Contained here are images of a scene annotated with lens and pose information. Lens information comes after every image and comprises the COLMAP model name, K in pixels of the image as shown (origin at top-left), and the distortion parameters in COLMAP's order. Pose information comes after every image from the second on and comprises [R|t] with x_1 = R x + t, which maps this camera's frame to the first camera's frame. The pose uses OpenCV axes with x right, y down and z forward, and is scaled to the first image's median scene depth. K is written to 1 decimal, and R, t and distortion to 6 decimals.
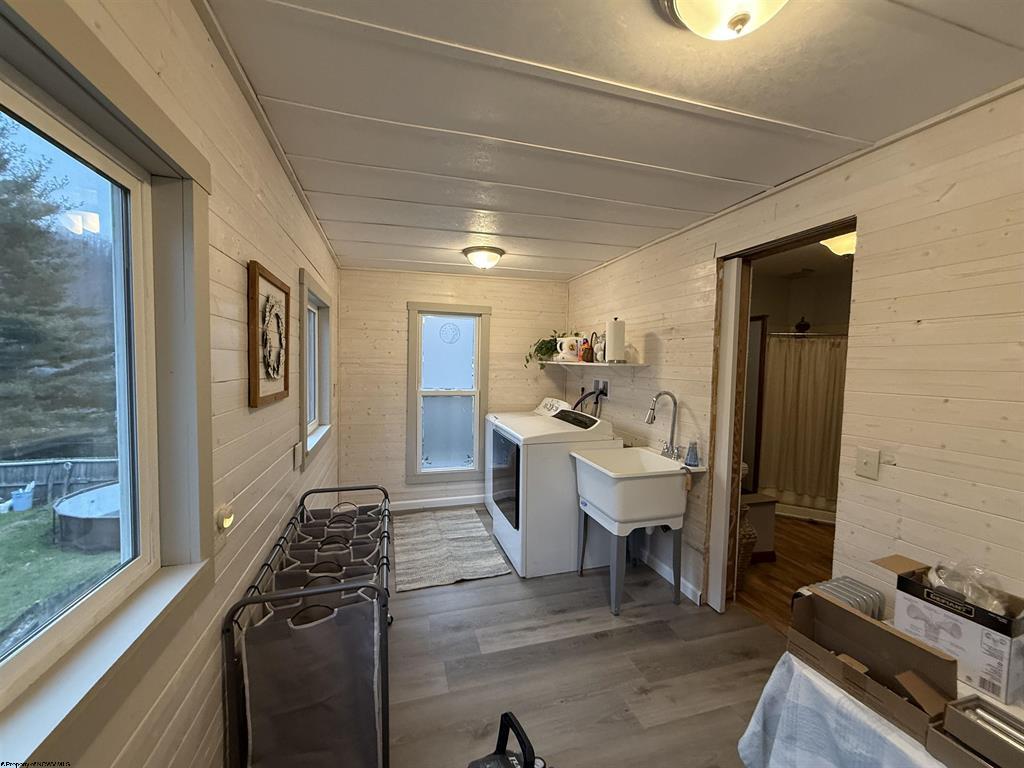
lens RADIAL K [[404.7, 0, 512.0], [0, 404.7, 384.0], [0, 0, 1]] dist [-0.001556, 0.000000]
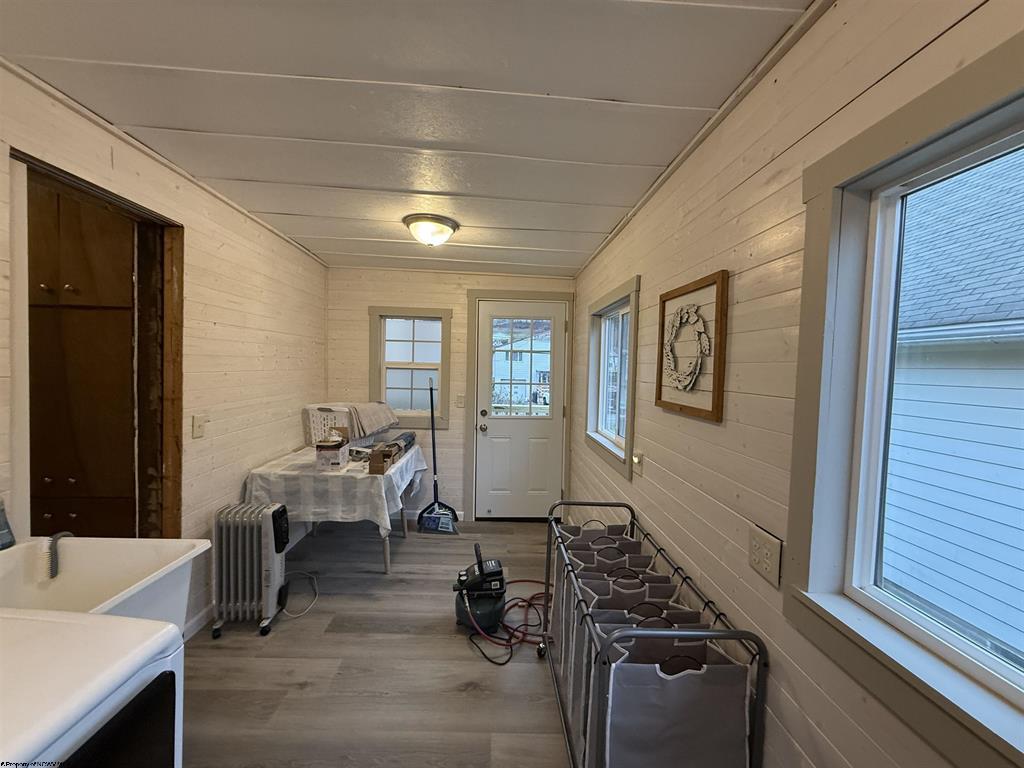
lens RADIAL K [[404.7, 0, 512.0], [0, 404.7, 384.0], [0, 0, 1]] dist [-0.001556, 0.000000]
pose [[-0.967114, -0.058625, 0.247494, -0.372364], [-0.035837, 0.994775, 0.095599, -0.091538], [-0.251805, 0.083586, -0.964162, 1.765367]]
